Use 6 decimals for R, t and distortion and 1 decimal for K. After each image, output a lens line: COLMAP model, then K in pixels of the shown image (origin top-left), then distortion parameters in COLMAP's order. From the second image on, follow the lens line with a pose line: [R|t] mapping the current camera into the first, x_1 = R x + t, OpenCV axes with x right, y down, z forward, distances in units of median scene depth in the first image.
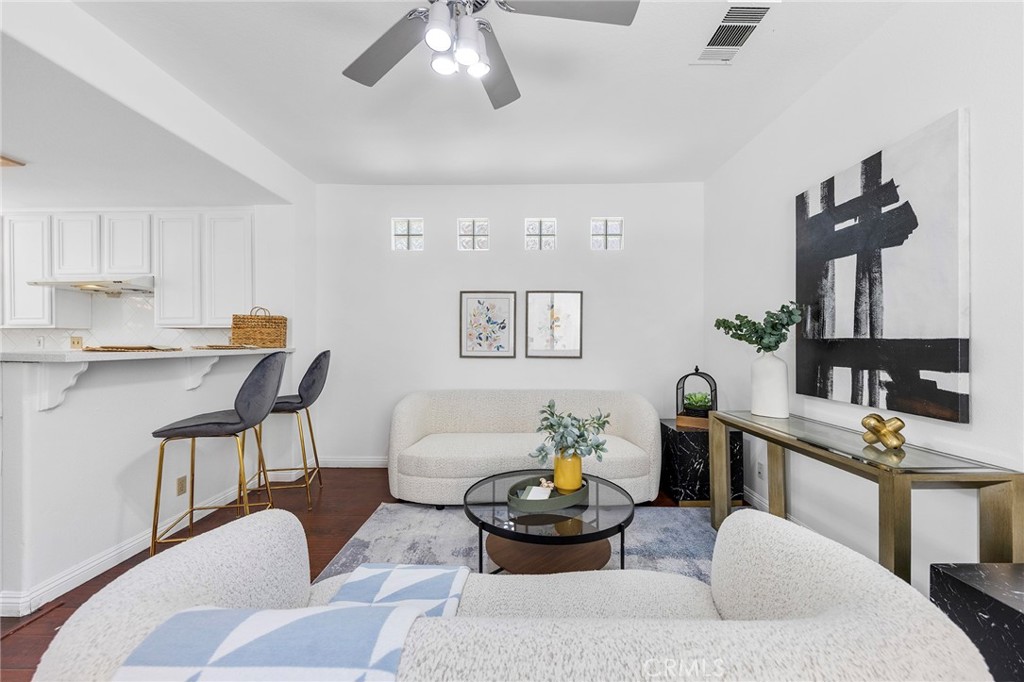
lens RADIAL K [[390.2, 0, 512.0], [0, 390.2, 341.0], [0, 0, 1]] dist [0.005178, -0.000179]
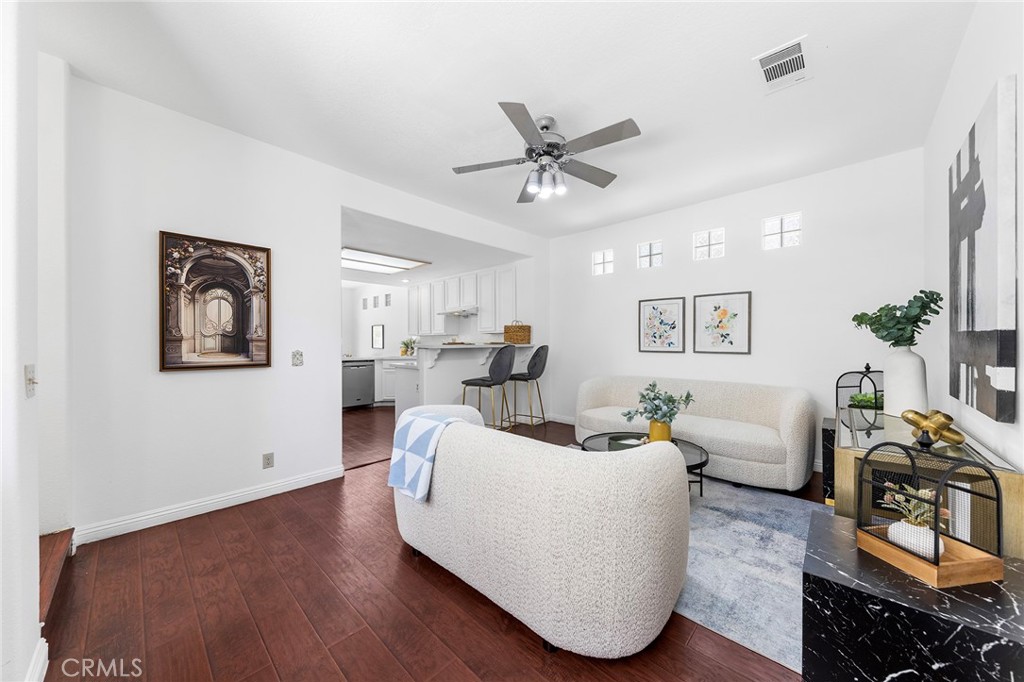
lens RADIAL K [[356.2, 0, 514.9], [0, 356.2, 338.1], [0, 0, 1]] dist [0.001699, -0.000299]
pose [[0.743977, -0.010834, -0.668118, 0.404196], [0.005831, 0.999936, -0.009722, 0.007032], [0.668180, 0.003337, 0.743992, -0.179134]]
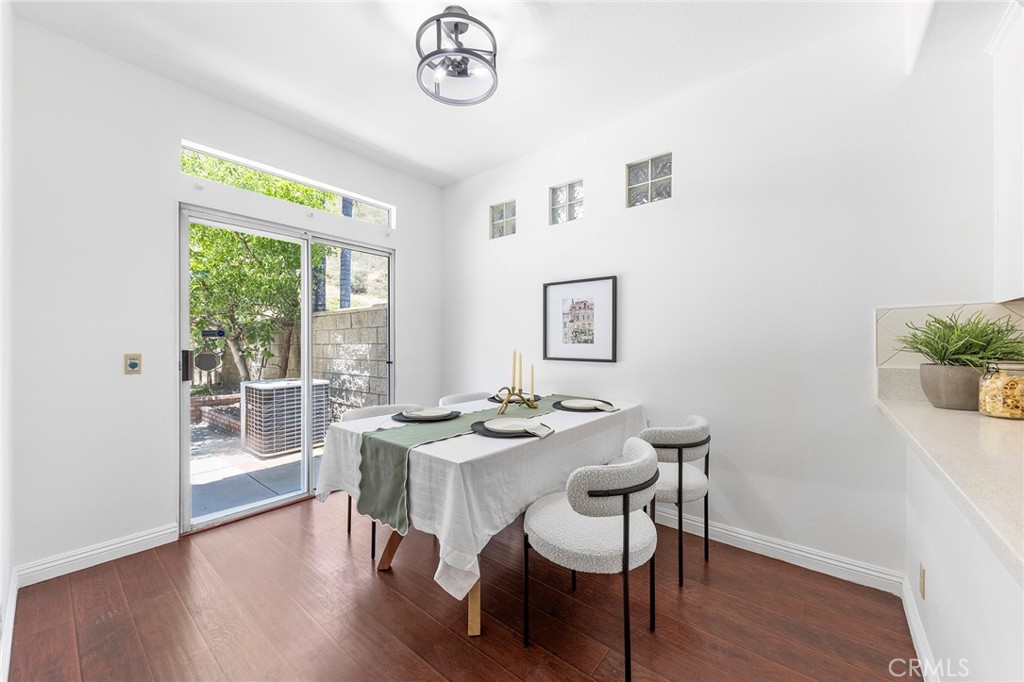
lens RADIAL K [[378.4, 0, 511.1], [0, 378.4, 342.6], [0, 0, 1]] dist [0.002430, -0.000157]
pose [[0.786946, -0.001657, -0.617020, -1.878053], [0.001281, 0.999999, -0.001052, 0.013429], [0.617021, 0.000038, 0.786947, 0.415780]]
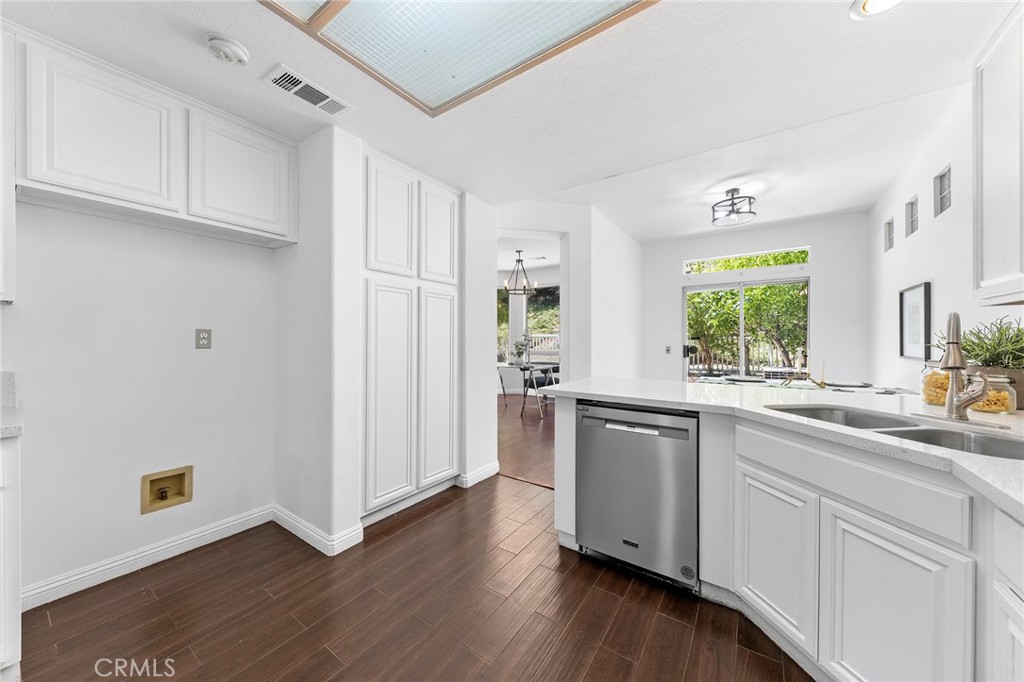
lens RADIAL K [[357.1, 0, 515.1], [0, 357.1, 342.7], [0, 0, 1]] dist [0.011103, -0.005381]
pose [[-0.553991, 0.003411, -0.832515, -0.976097], [-0.000301, 0.999991, 0.004297, 0.006996], [0.832522, 0.002631, -0.553985, 0.857118]]
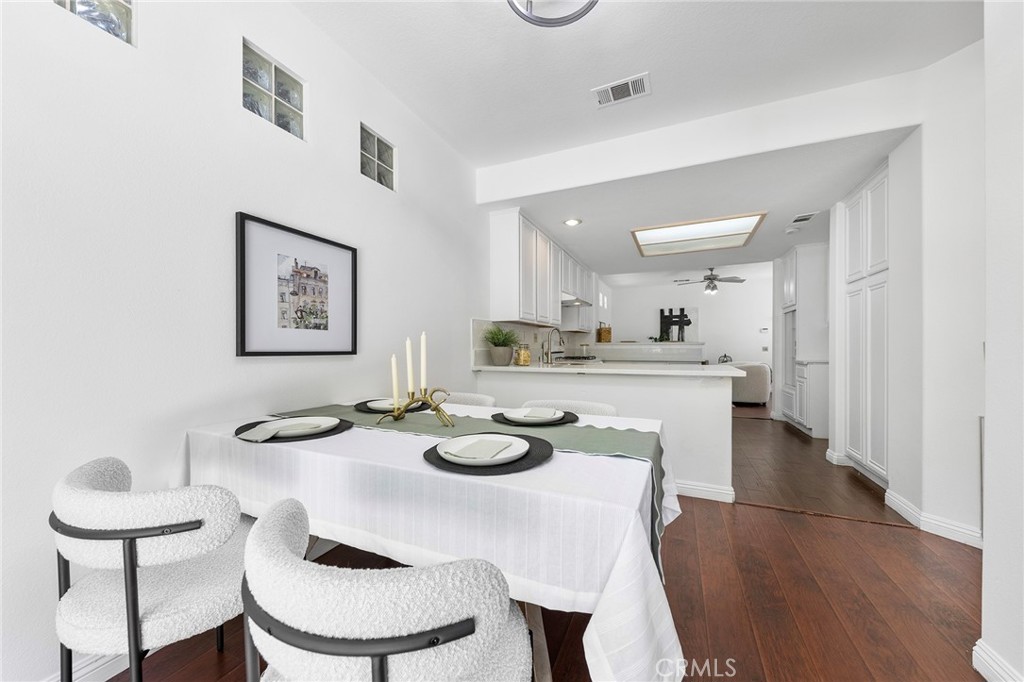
lens RADIAL K [[359.9, 0, 516.1], [0, 359.9, 347.7], [0, 0, 1]] dist [0.000311, -0.000054]
pose [[0.391059, -0.000164, 0.920366, -2.671215], [-0.000980, 0.999999, 0.000595, 0.042833], [-0.920365, -0.001135, 0.391058, 0.683537]]
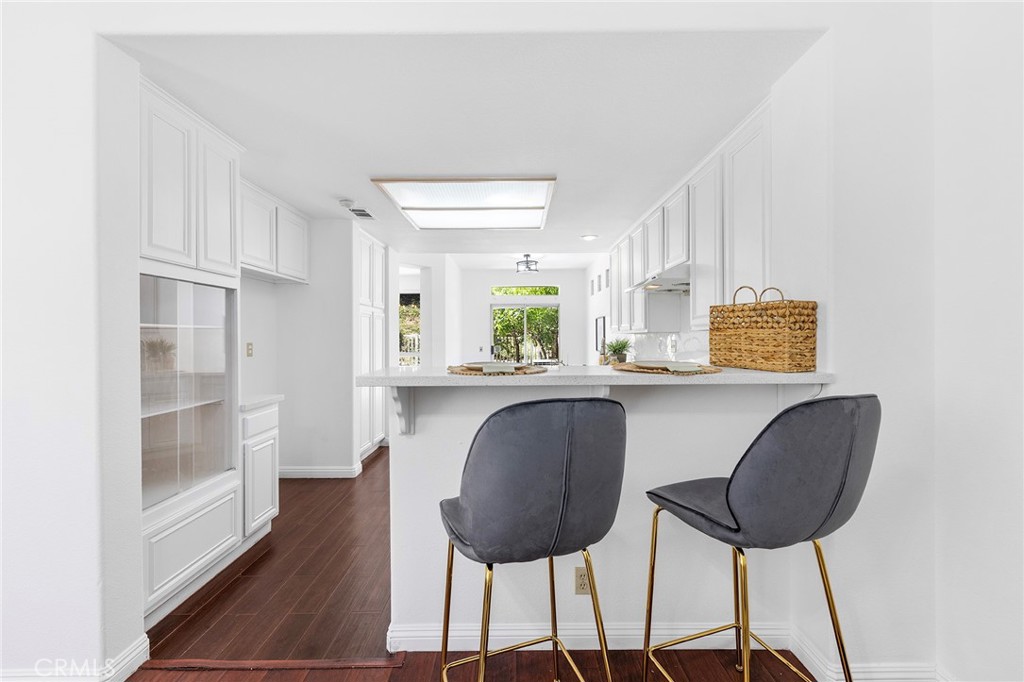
lens RADIAL K [[401.6, 0, 516.2], [0, 401.6, 344.3], [0, 0, 1]] dist [-0.001155, -0.000040]
pose [[0.022245, 0.016281, -0.999620, -0.149662], [0.006341, 0.999845, 0.016426, -0.023754], [0.999732, -0.006704, 0.022139, 0.694933]]
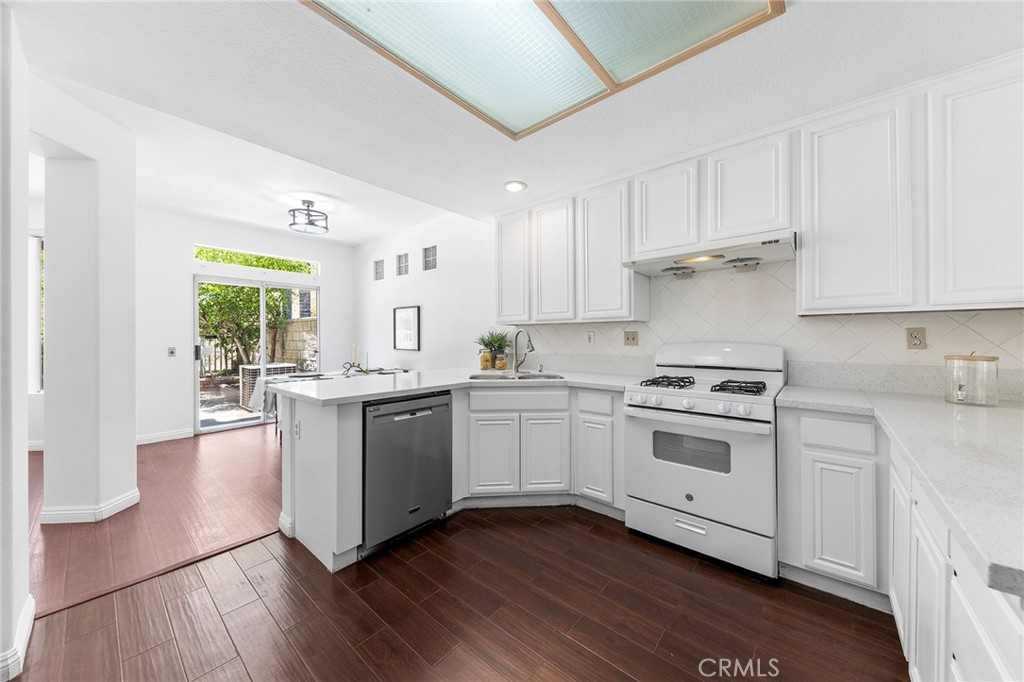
lens RADIAL K [[356.2, 0, 514.9], [0, 356.2, 338.1], [0, 0, 1]] dist [0.001699, -0.000299]
pose [[0.774063, -0.000911, -0.633108, -0.971860], [0.003733, 0.999988, 0.003125, -0.000911], [0.633098, -0.004782, 0.774057, 0.309952]]
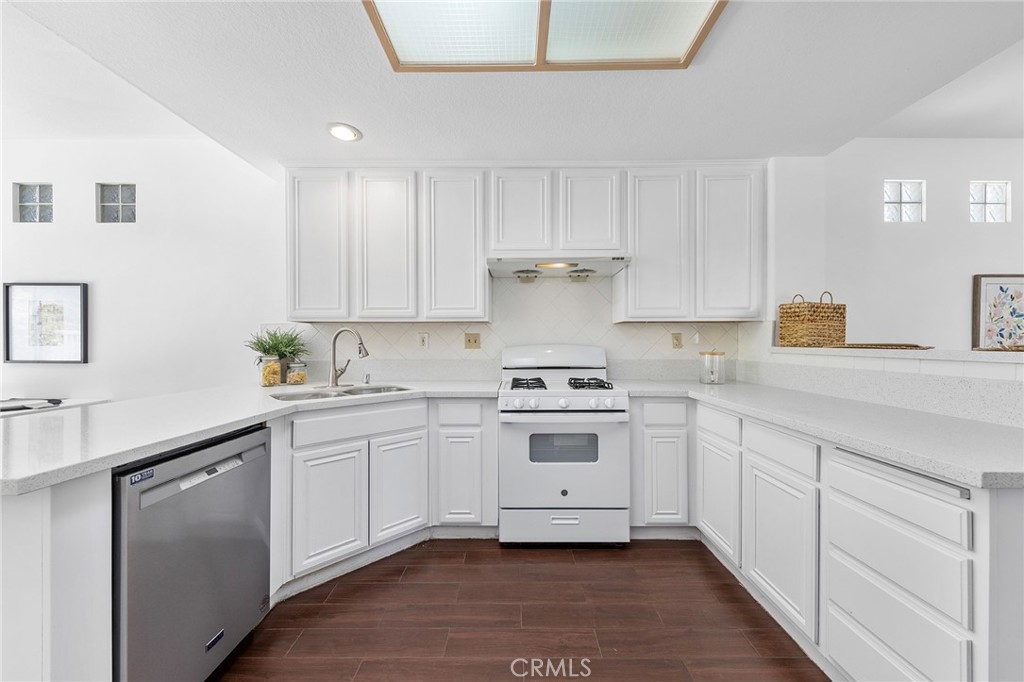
lens RADIAL K [[378.4, 0, 511.1], [0, 378.4, 342.6], [0, 0, 1]] dist [0.002430, -0.000157]
pose [[0.999884, -0.000715, 0.015231, -1.232348], [0.000683, 0.999997, 0.002157, 0.005950], [-0.015232, -0.002147, 0.999882, 0.299525]]
